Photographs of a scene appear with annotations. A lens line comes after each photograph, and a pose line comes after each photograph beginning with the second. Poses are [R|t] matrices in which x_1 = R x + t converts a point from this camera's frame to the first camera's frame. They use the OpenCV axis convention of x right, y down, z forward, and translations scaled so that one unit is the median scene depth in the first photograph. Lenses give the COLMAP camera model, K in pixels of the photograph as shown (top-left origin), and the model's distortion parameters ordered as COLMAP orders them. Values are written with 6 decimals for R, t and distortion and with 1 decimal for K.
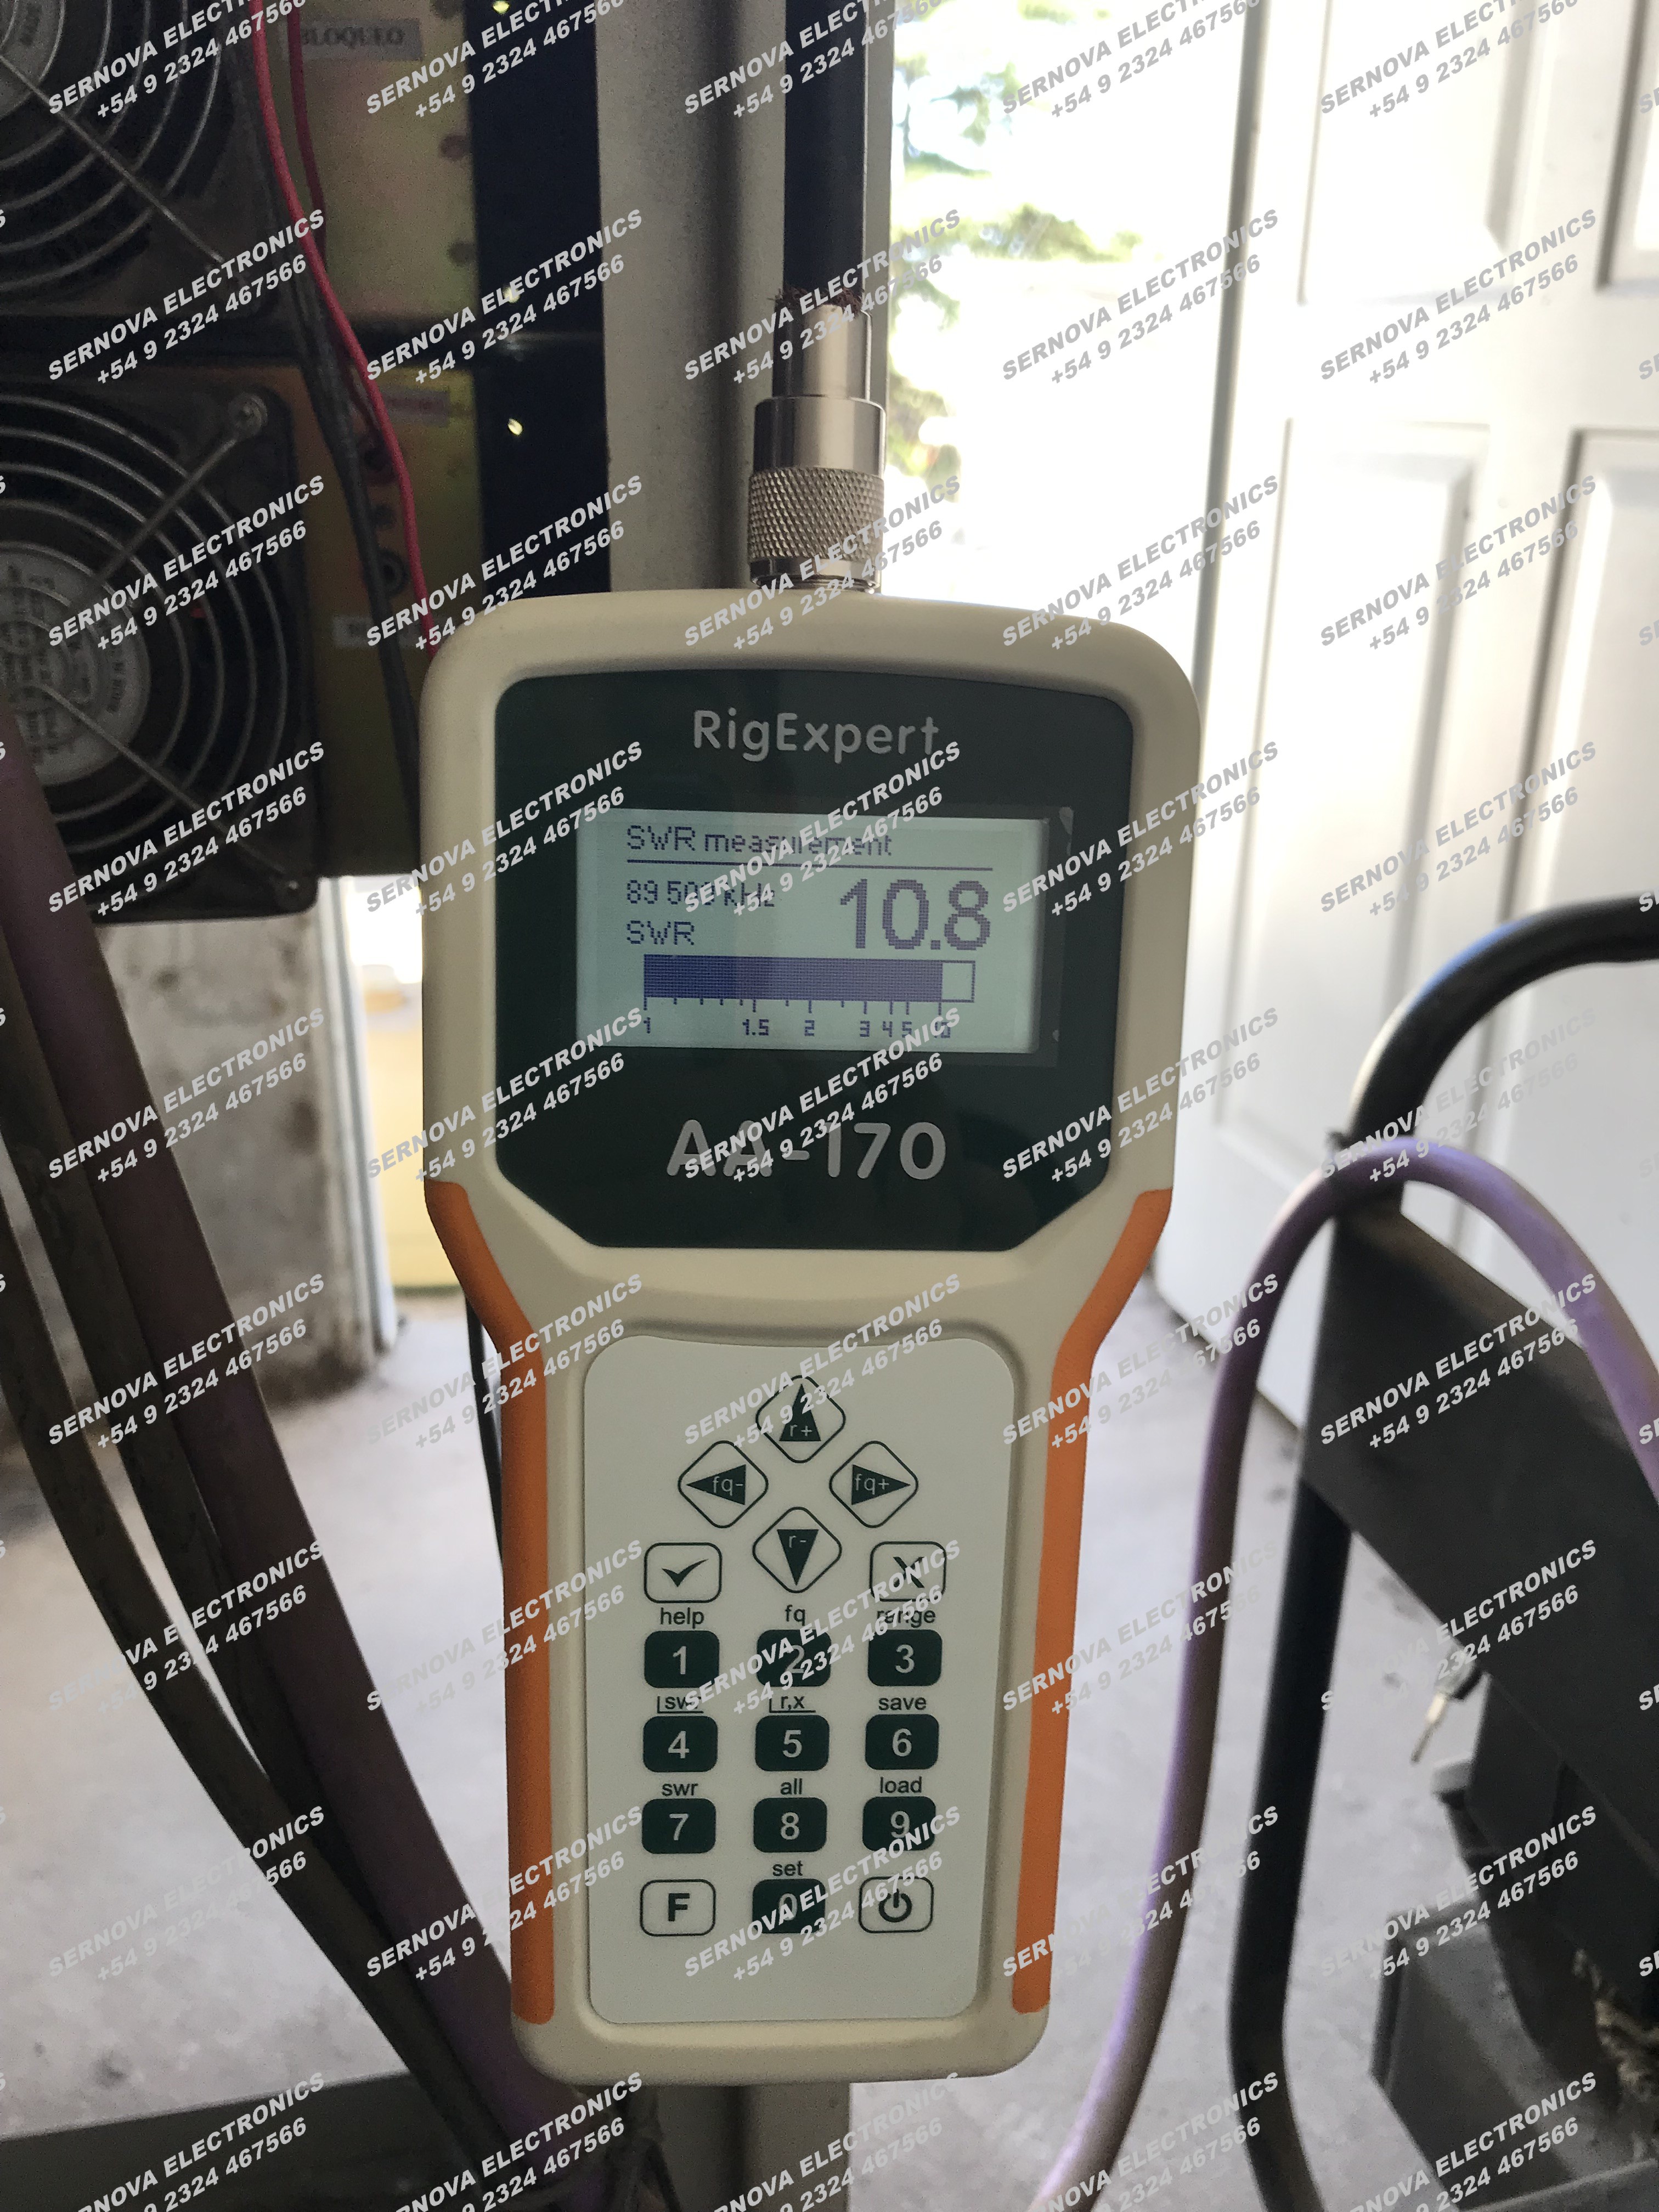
lens RADIAL K [[1811.2, 0, 829.5], [0, 1811.2, 1106.0], [0, 0, 1]] dist [-0.000232, 0.000177]
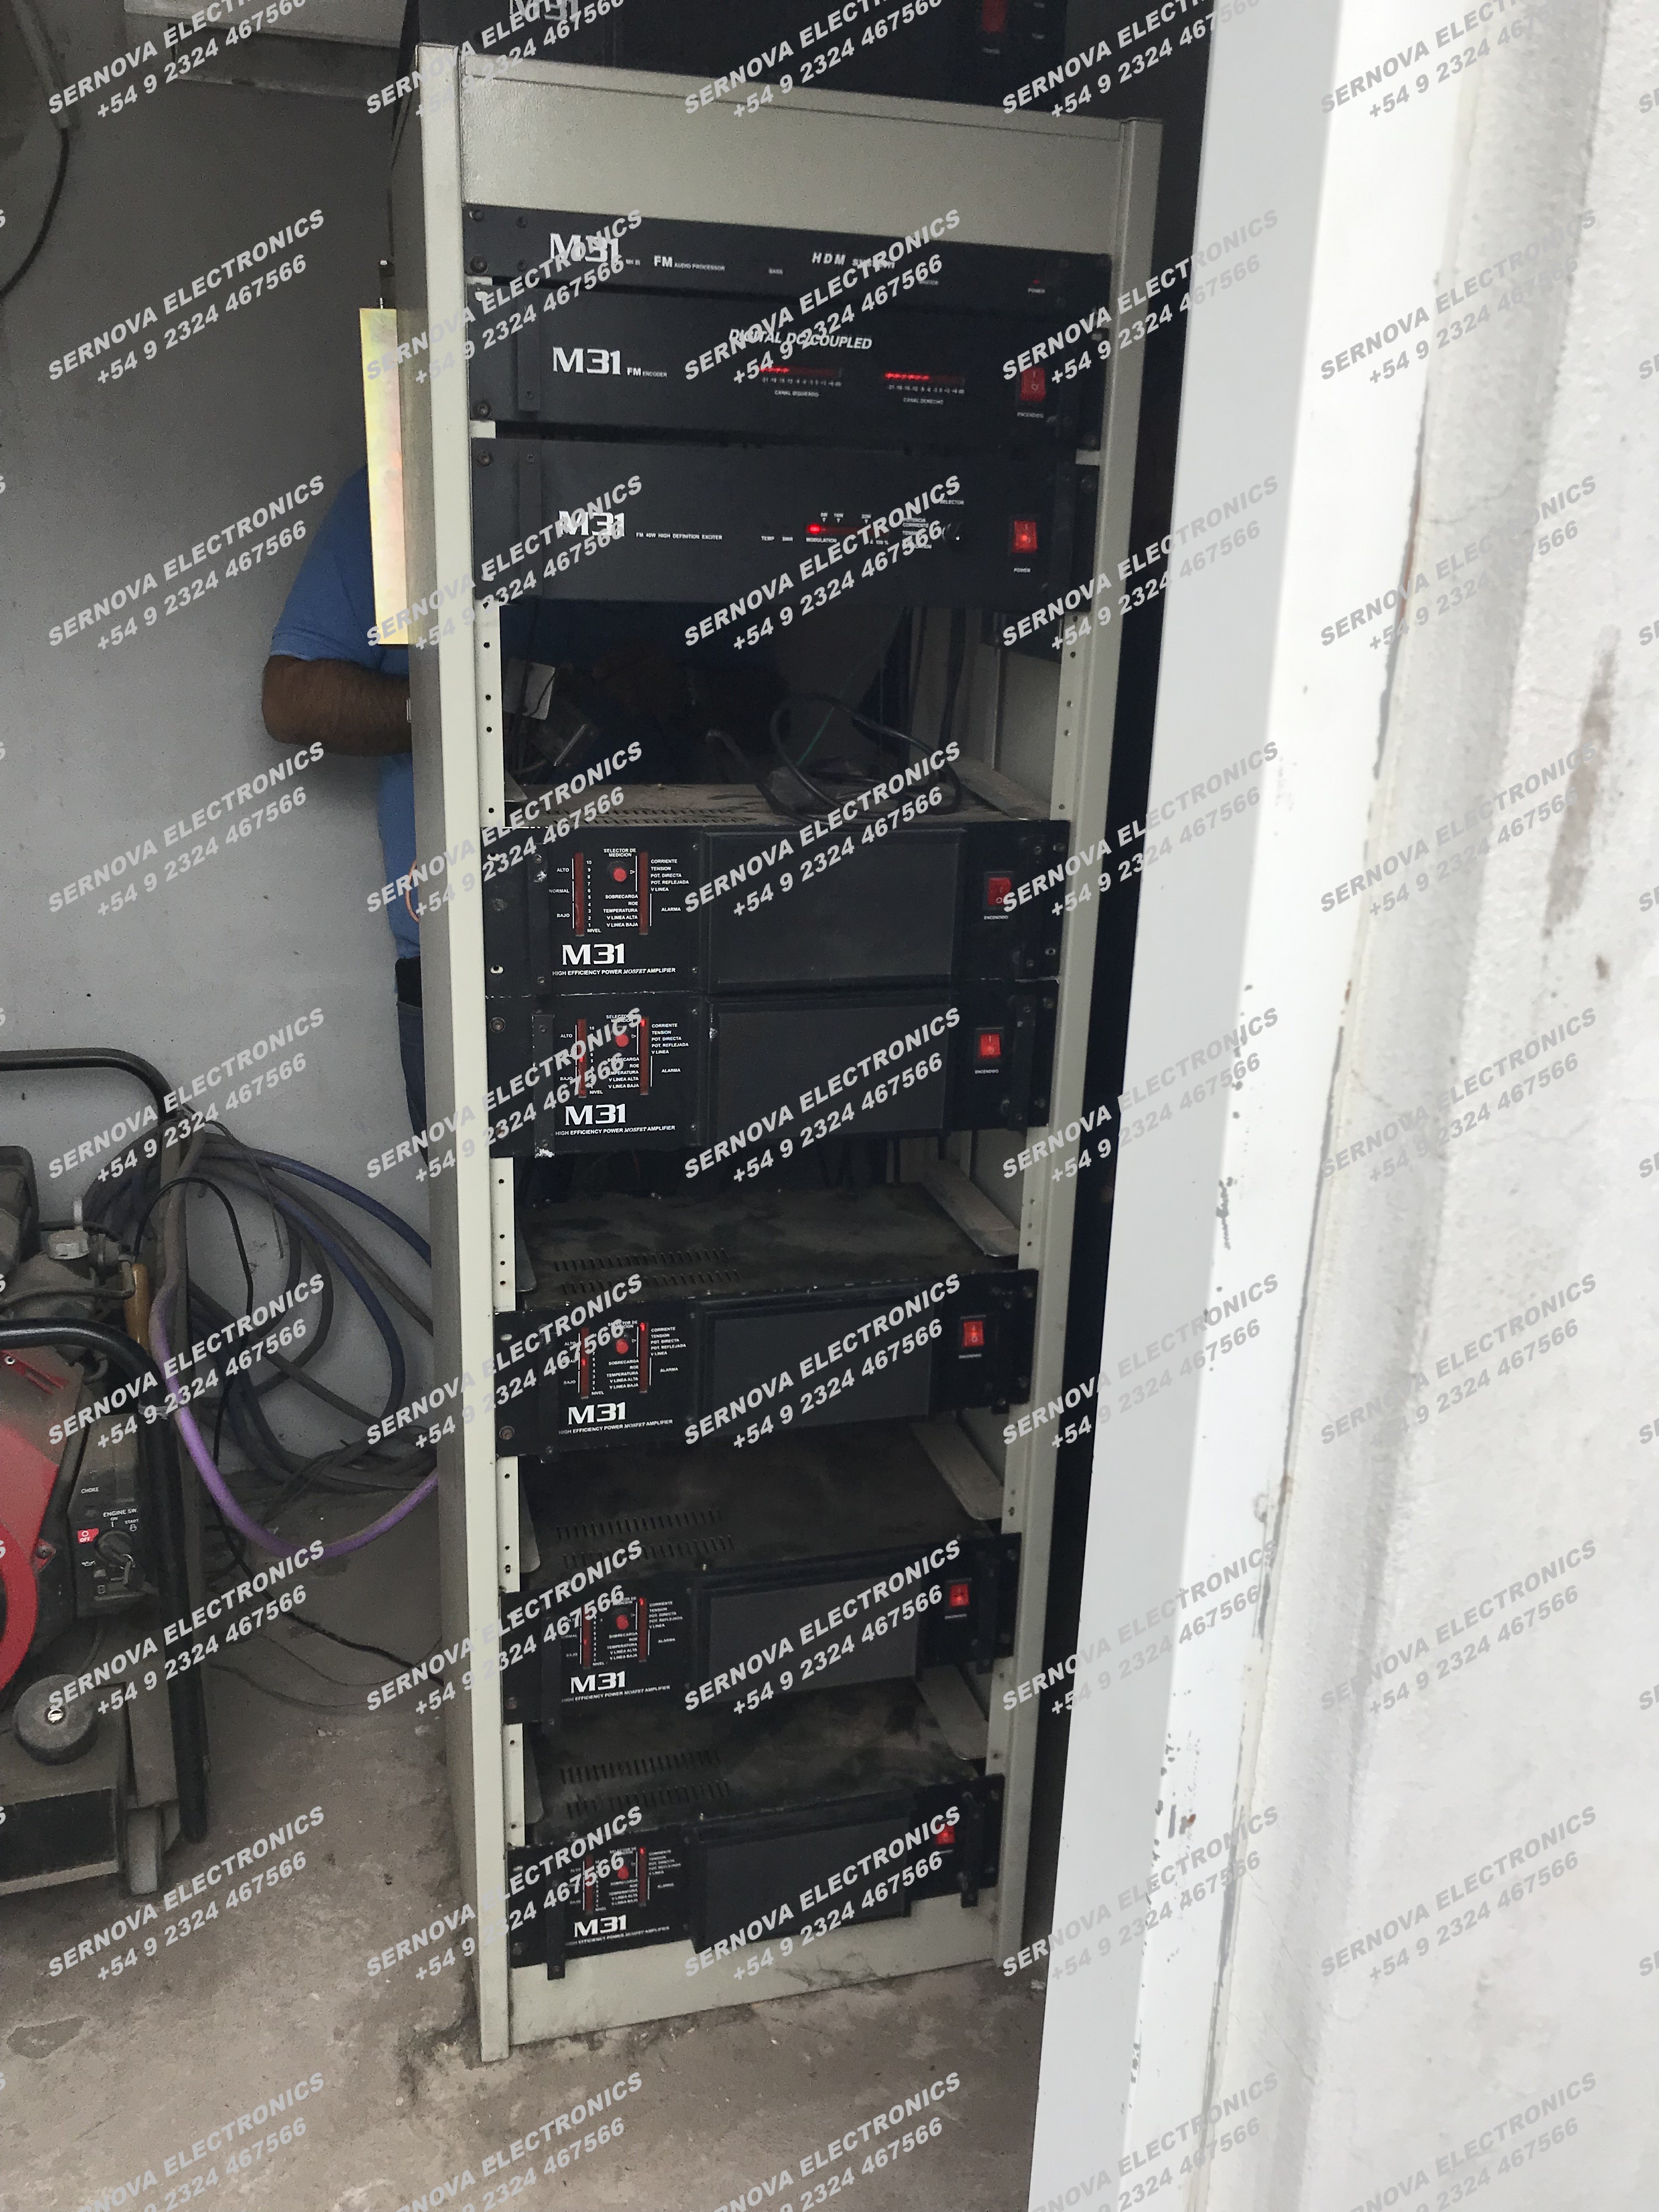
lens RADIAL K [[1811.2, 0, 829.5], [0, 1811.2, 1106.0], [0, 0, 1]] dist [-0.000232, 0.000177]
pose [[1.000000, -0.000120, -0.000068, 0.000061], [0.000120, 1.000000, -0.000028, -0.440717], [0.000068, 0.000028, 1.000000, 0.000122]]
